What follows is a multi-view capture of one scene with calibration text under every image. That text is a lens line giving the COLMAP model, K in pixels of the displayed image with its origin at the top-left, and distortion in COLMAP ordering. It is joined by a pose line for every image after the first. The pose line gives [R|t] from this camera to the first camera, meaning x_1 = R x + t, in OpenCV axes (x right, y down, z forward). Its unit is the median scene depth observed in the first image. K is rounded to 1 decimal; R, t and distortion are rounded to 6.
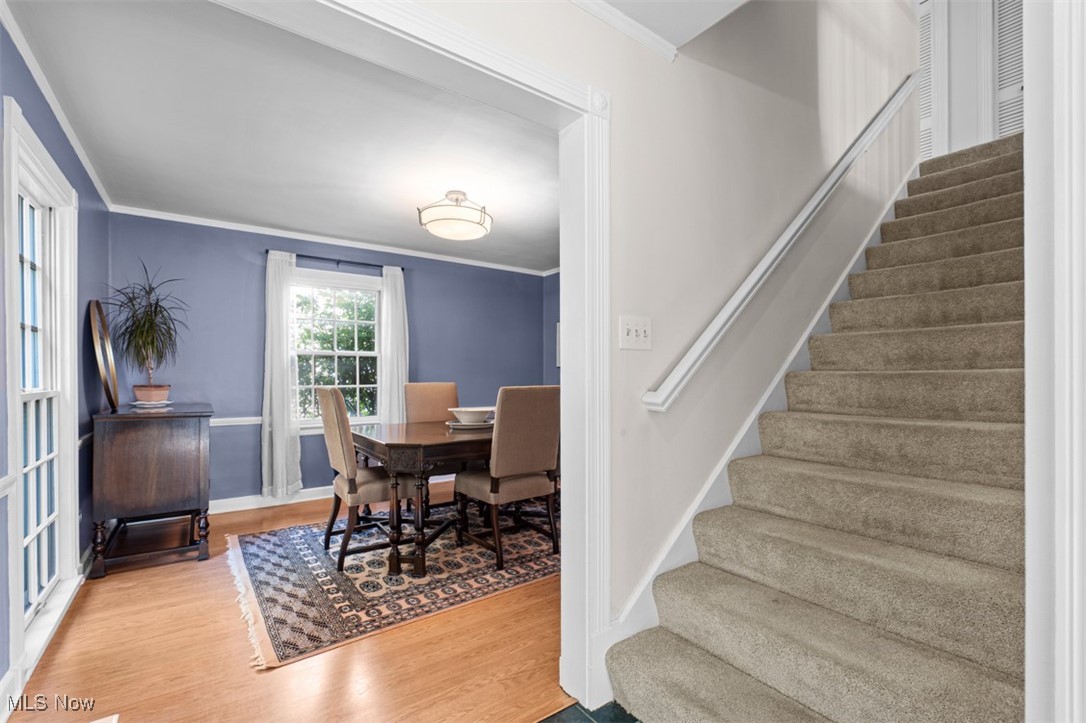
lens RADIAL K [[478.4, 0, 538.6], [0, 478.4, 378.7], [0, 0, 1]] dist [-0.000851, 0.001034]
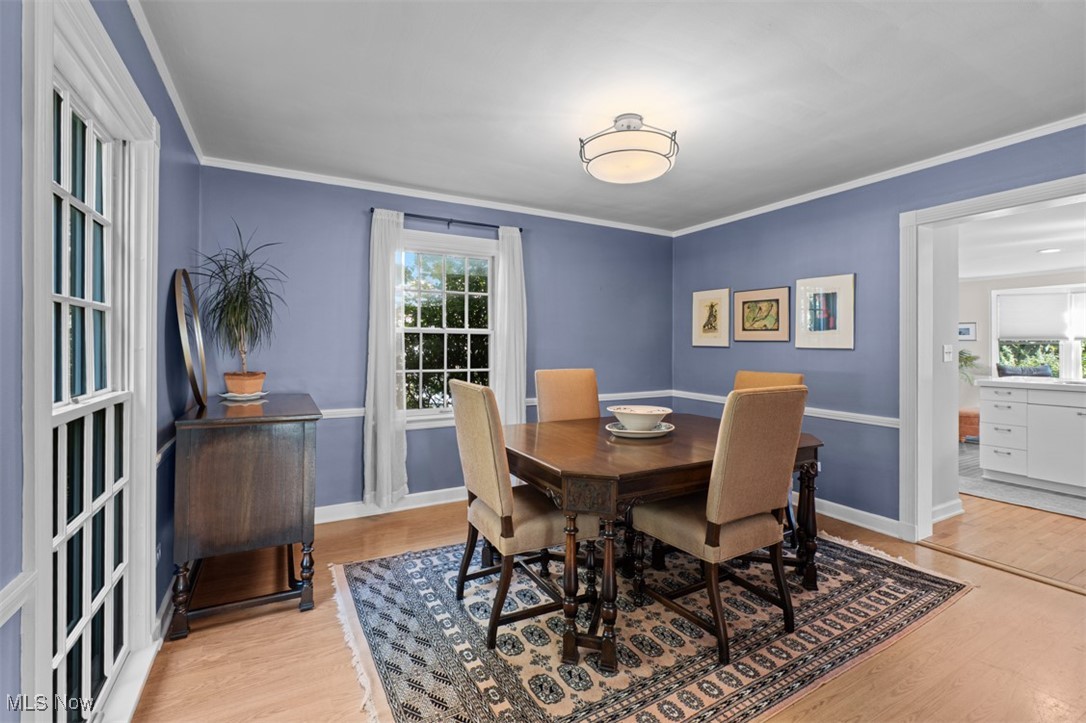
lens RADIAL K [[480.3, 0, 540.9], [0, 480.3, 346.0], [0, 0, 1]] dist [-0.000751, 0.000359]
pose [[0.992968, 0.005550, -0.118249, -0.239459], [-0.006390, 0.999957, -0.006732, -0.034659], [0.118207, 0.007441, 0.992961, 0.279478]]
